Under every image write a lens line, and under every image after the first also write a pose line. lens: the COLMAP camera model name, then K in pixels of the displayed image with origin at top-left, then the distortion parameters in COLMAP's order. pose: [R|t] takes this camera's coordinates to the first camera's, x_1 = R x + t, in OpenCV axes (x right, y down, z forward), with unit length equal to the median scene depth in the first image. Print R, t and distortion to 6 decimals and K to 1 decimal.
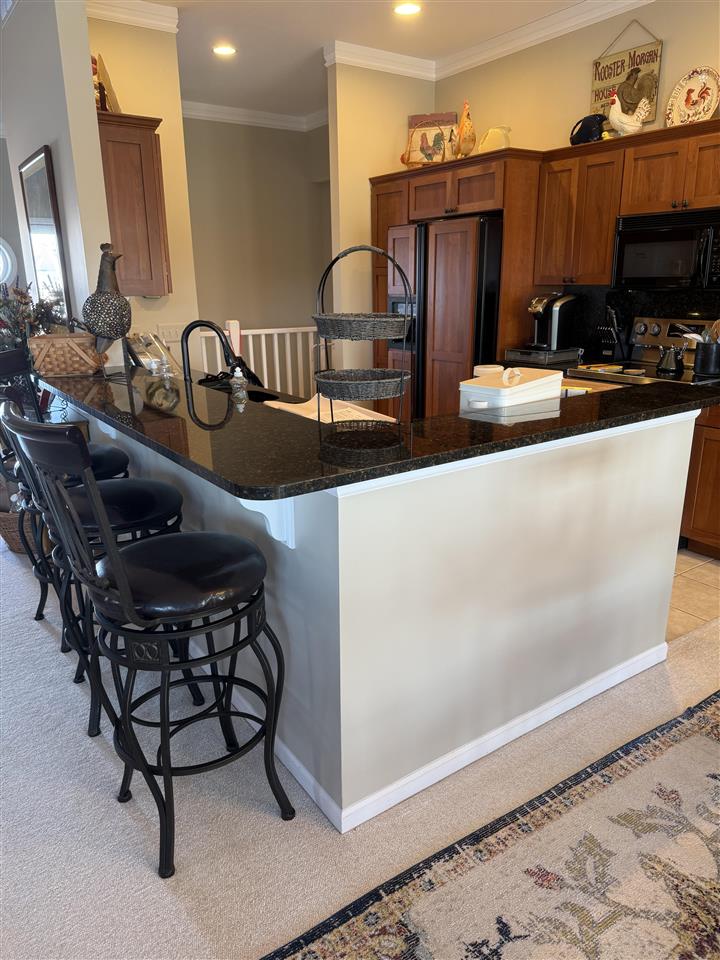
lens RADIAL K [[691.9, 0, 341.4], [0, 691.9, 482.4], [0, 0, 1]] dist [0.138899, -0.219114]
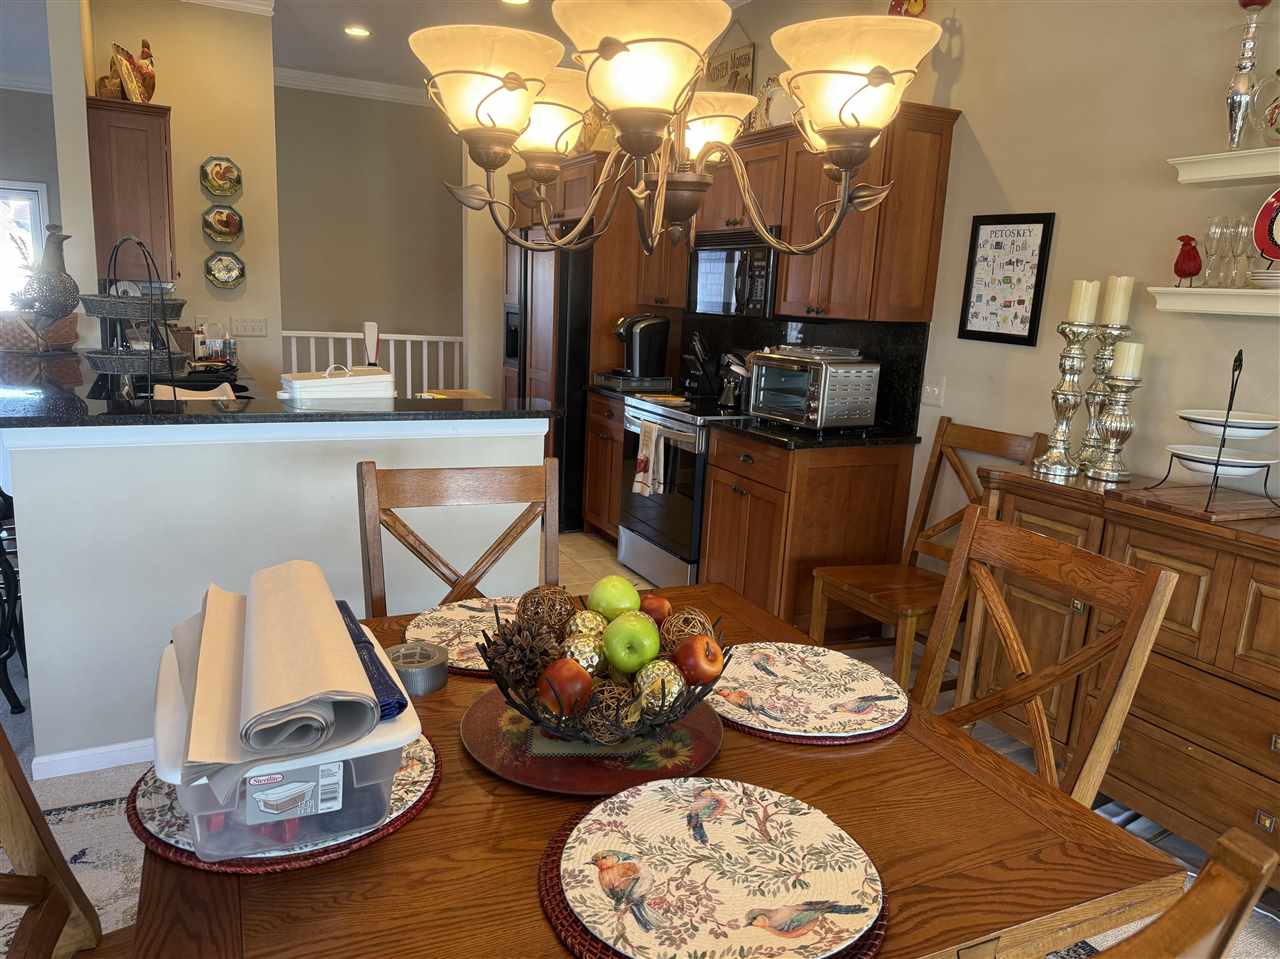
lens RADIAL K [[922.5, 0, 667.6], [0, 922.5, 481.7], [0, 0, 1]] dist [0.138899, -0.219114]
pose [[0.991185, 0.087343, -0.099612, 0.515075], [-0.095727, 0.991963, -0.082742, 0.040931], [0.091585, 0.091548, 0.991580, -0.162974]]
